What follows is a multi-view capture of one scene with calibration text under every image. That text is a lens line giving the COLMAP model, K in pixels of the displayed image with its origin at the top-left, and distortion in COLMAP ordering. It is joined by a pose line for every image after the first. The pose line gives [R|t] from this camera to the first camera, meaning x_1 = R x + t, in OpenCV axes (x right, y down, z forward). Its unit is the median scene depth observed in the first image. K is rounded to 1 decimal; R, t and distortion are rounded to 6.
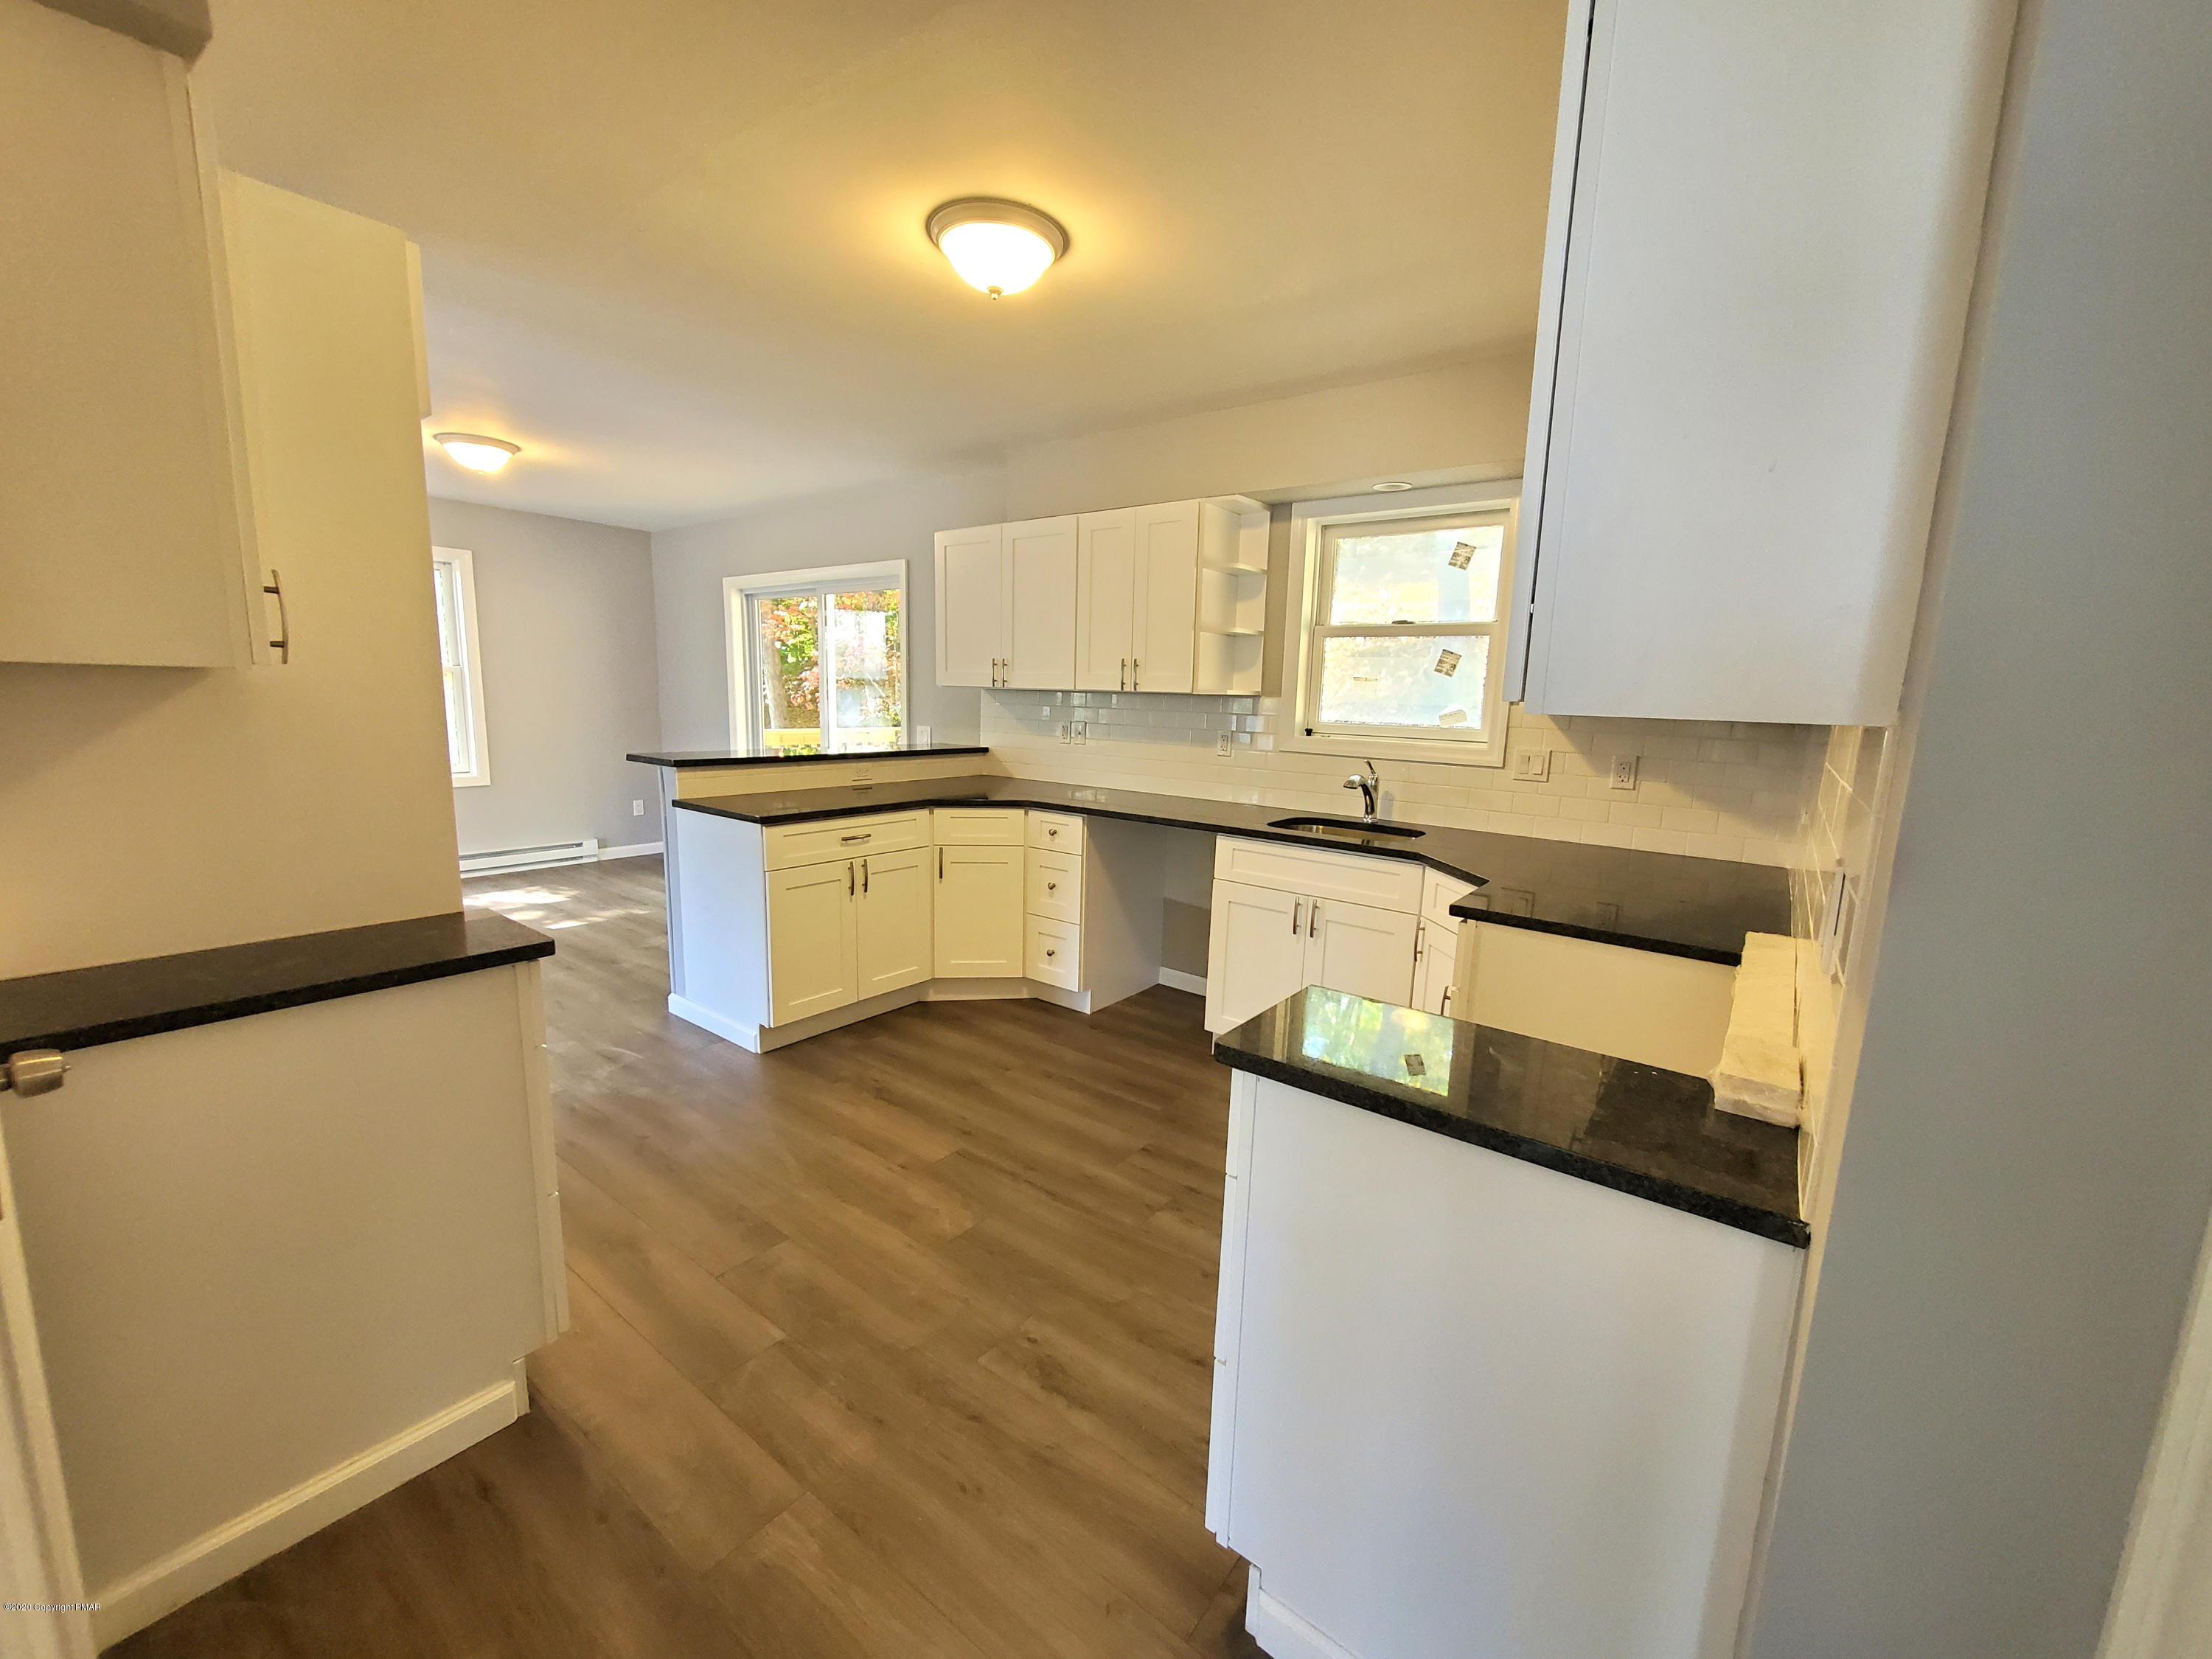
lens RADIAL K [[877.5, 0, 1106.5], [0, 877.5, 836.4], [0, 0, 1]] dist [-0.002766, -0.000447]
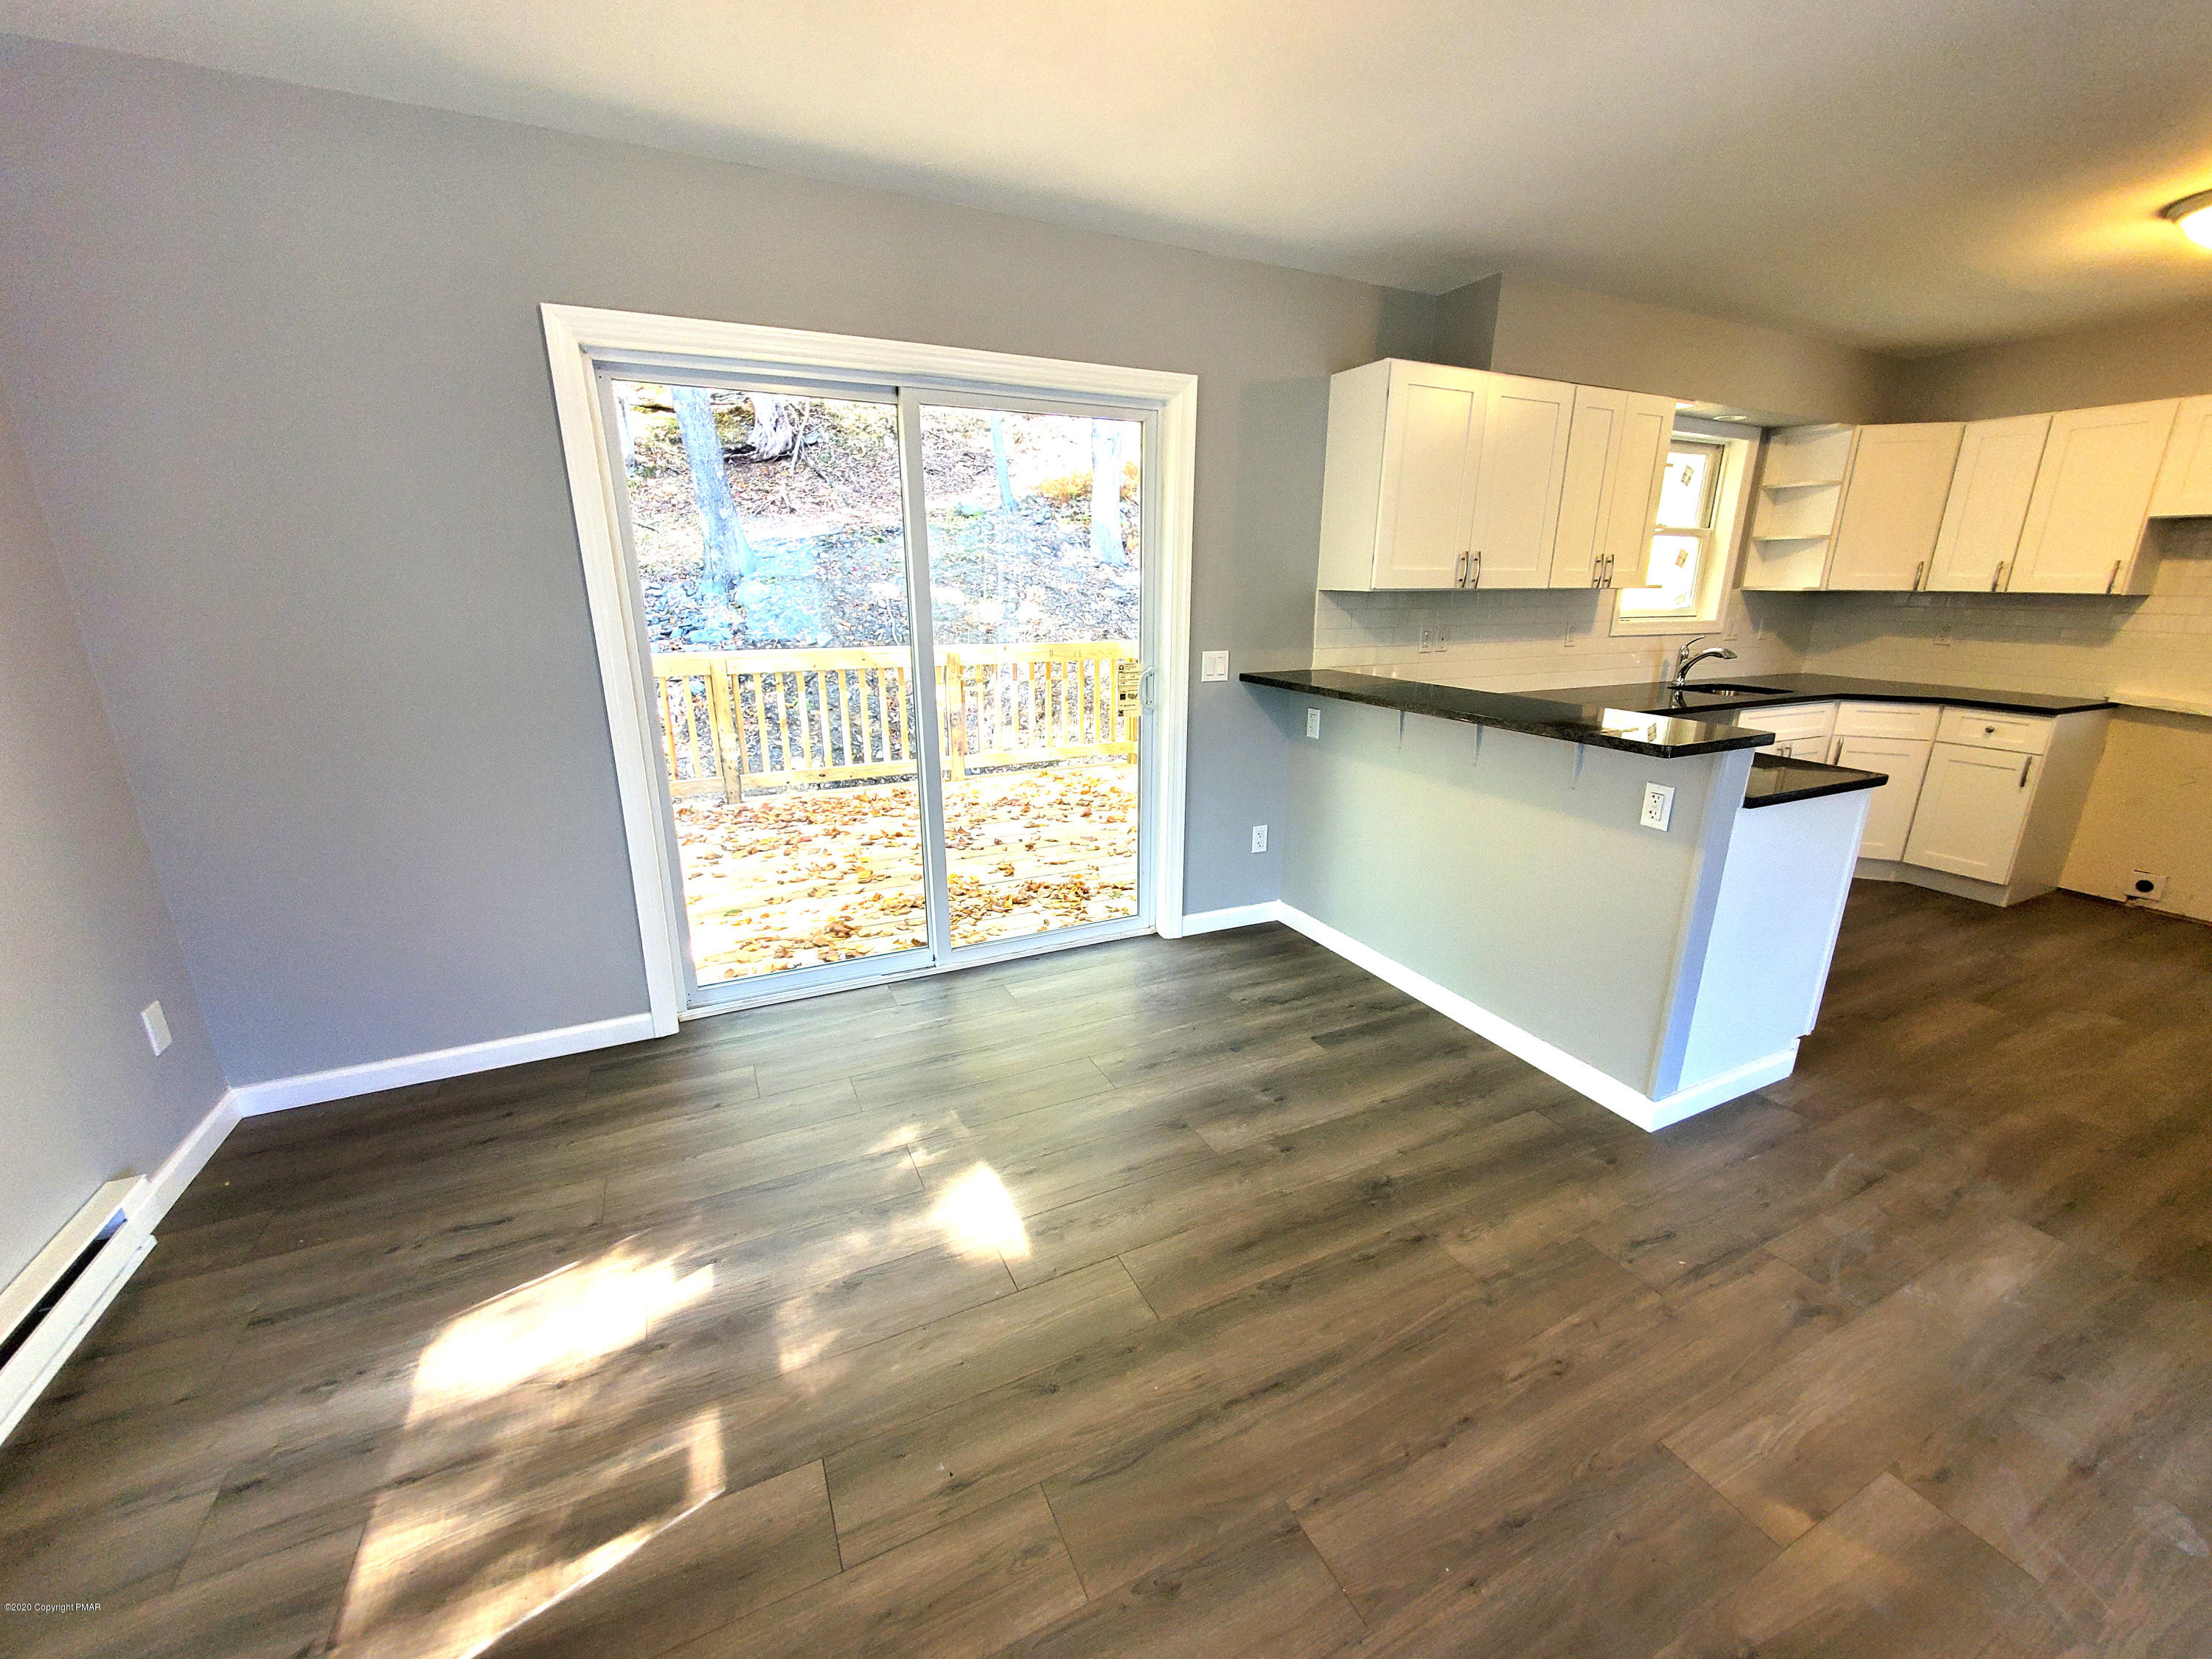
lens RADIAL K [[877.5, 0, 1119.0], [0, 877.5, 829.4], [0, 0, 1]] dist [-0.002766, -0.000447]
pose [[0.452785, -0.273839, 0.848527, -1.521437], [0.150655, 0.961483, 0.229901, -0.285099], [-0.878800, 0.023739, 0.476600, 1.359332]]
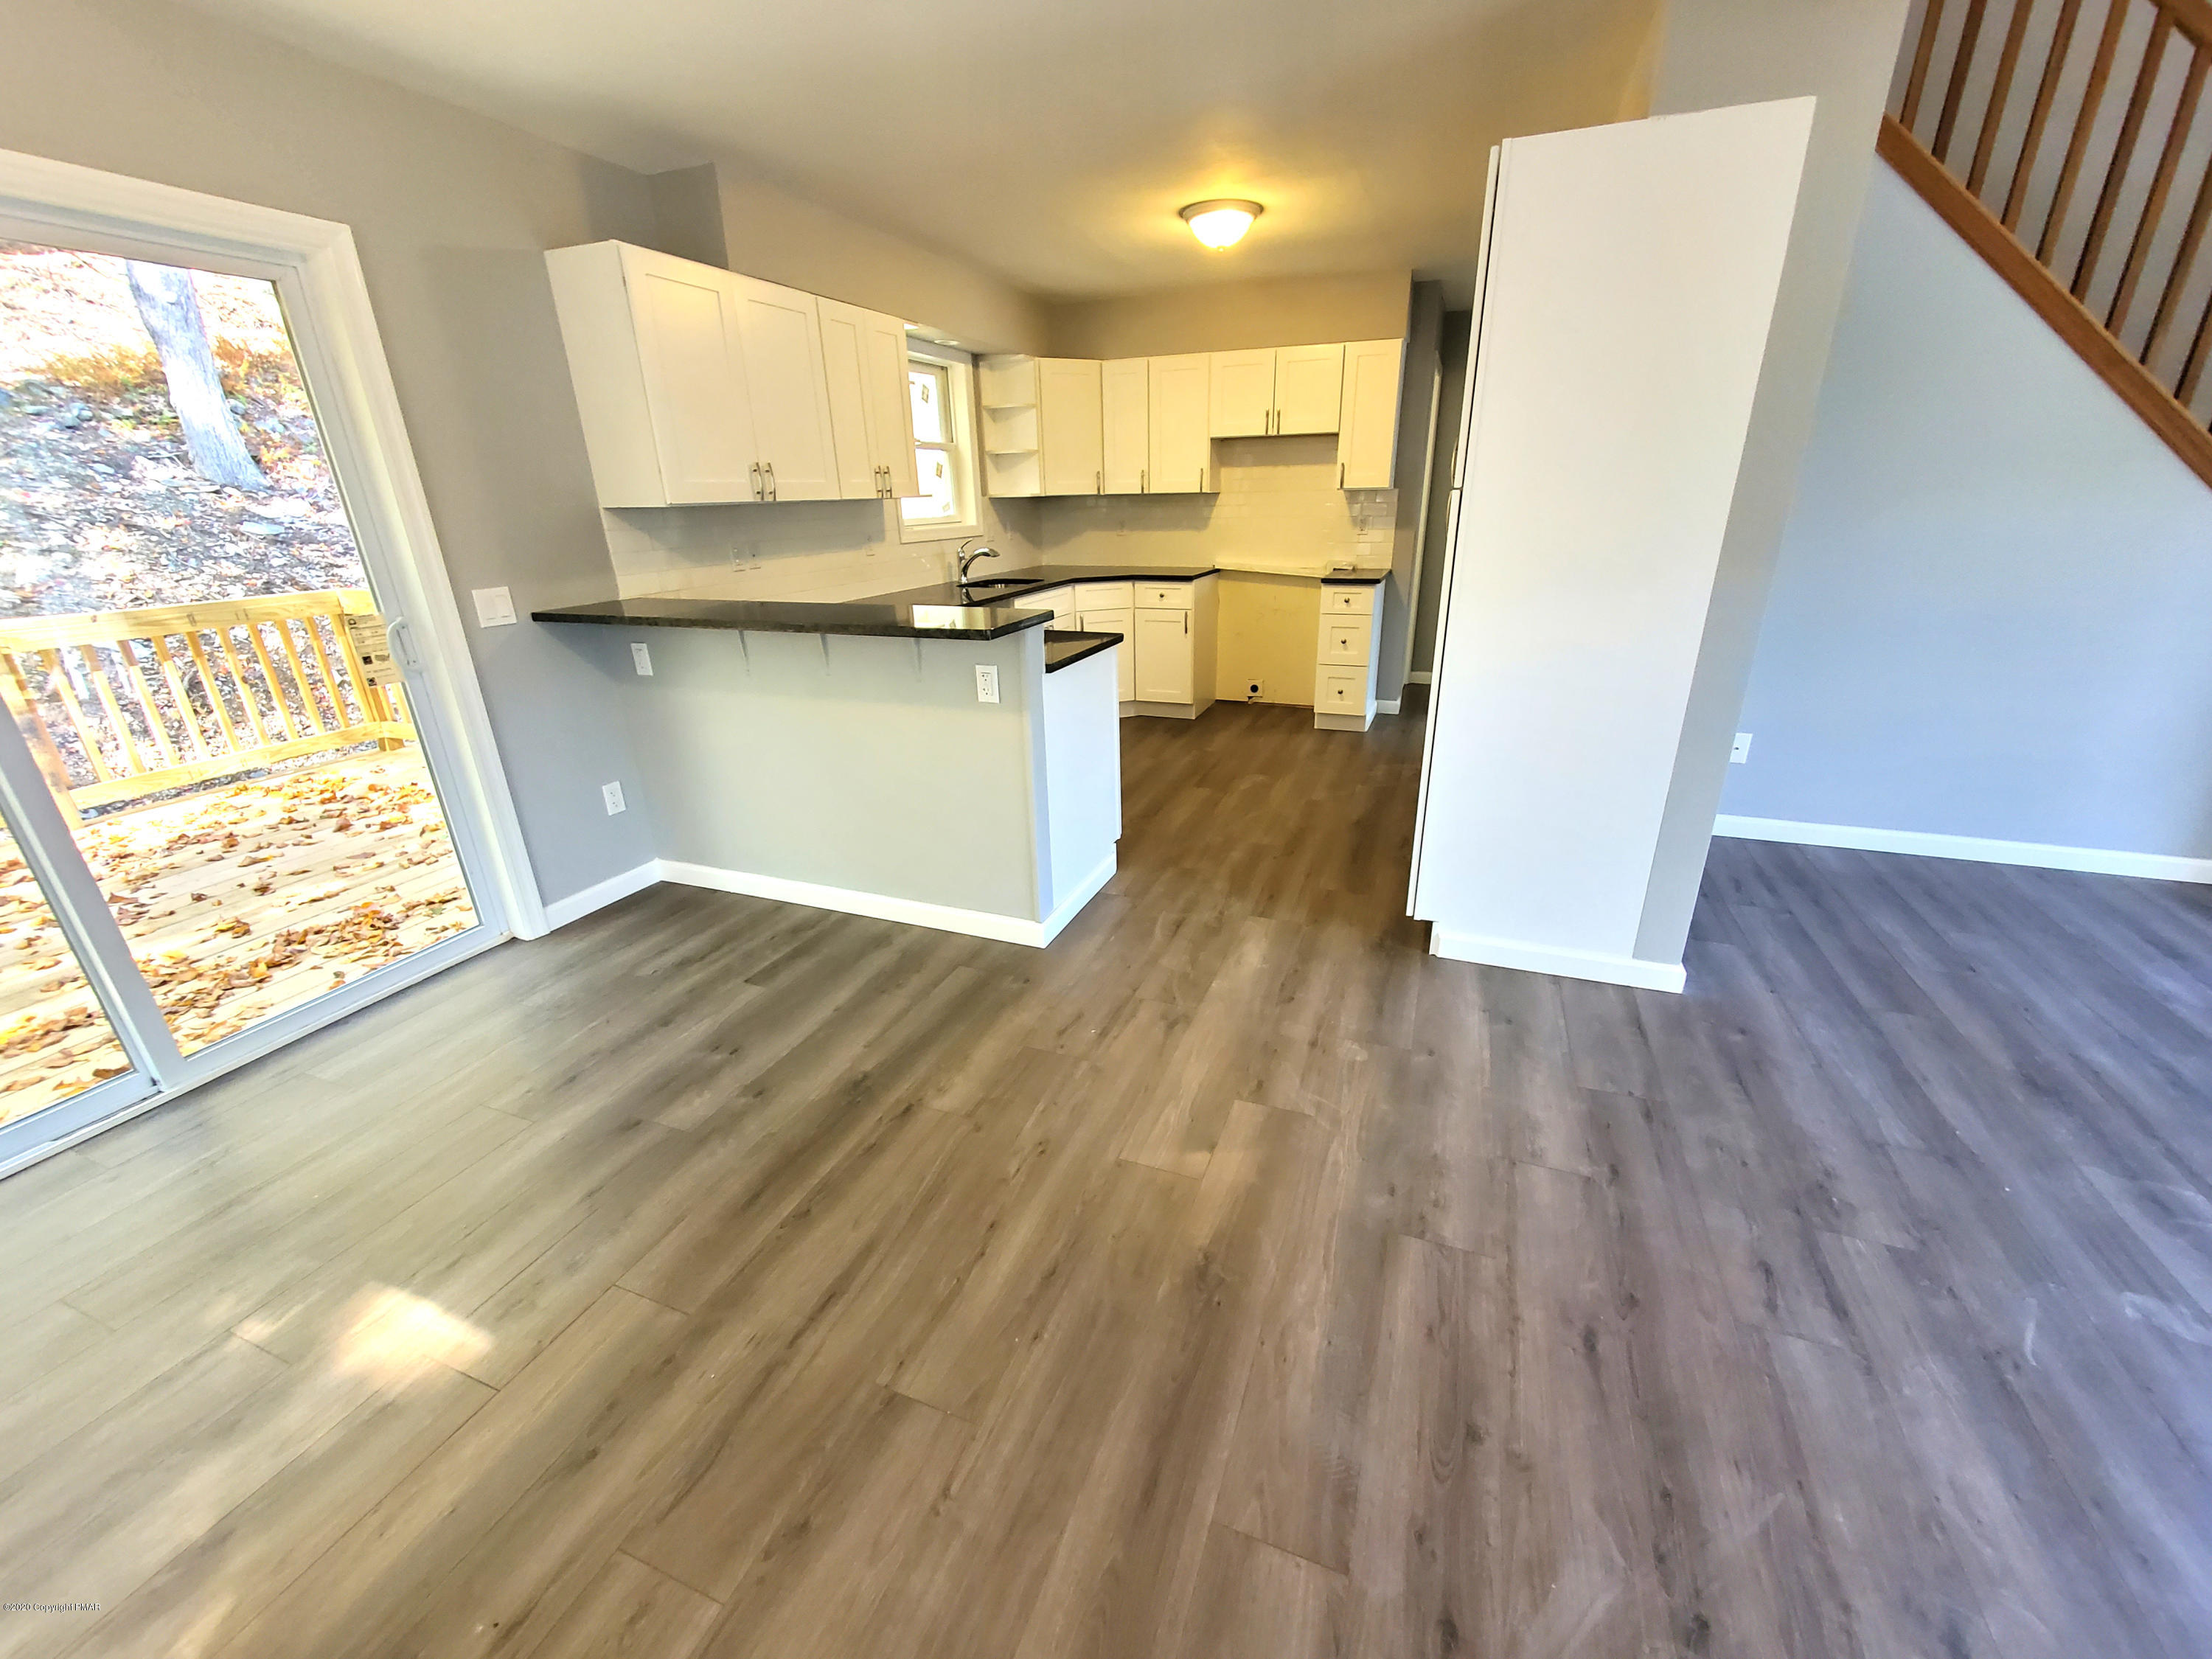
lens RADIAL K [[877.5, 0, 1116.0], [0, 877.5, 829.7], [0, 0, 1]] dist [-0.002766, -0.000447]
pose [[-0.279125, -0.370869, 0.885746, -1.544185], [0.163386, 0.890614, 0.424395, -0.285116], [-0.946253, 0.263177, -0.187998, 1.396802]]
